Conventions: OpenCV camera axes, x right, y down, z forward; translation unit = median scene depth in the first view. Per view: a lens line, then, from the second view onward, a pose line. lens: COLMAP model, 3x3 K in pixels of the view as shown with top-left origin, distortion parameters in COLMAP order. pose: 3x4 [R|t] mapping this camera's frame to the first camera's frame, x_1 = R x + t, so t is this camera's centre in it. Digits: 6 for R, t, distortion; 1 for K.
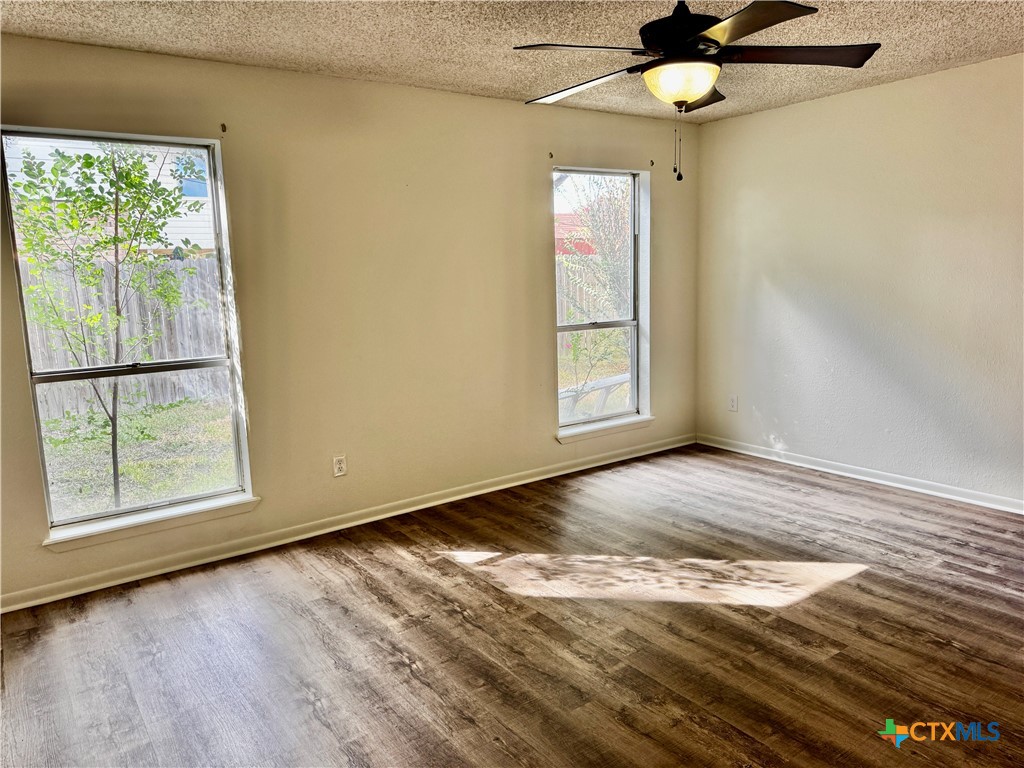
lens RADIAL K [[743.8, 0, 518.2], [0, 743.8, 377.0], [0, 0, 1]] dist [0.052761, -0.040258]
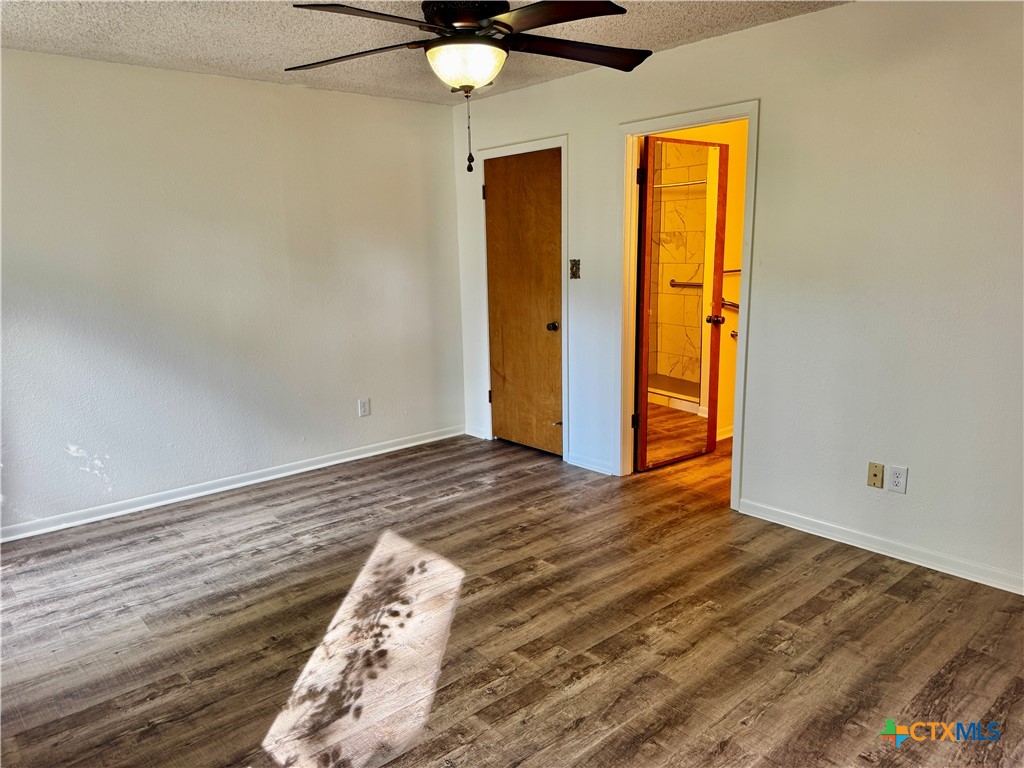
lens RADIAL K [[743.8, 0, 519.5], [0, 743.8, 391.3], [0, 0, 1]] dist [0.052761, -0.040258]
pose [[-0.117878, -0.159398, 0.980152, -0.551963], [0.166583, 0.969872, 0.177760, -0.102430], [-0.978956, 0.184231, -0.087774, 0.803830]]
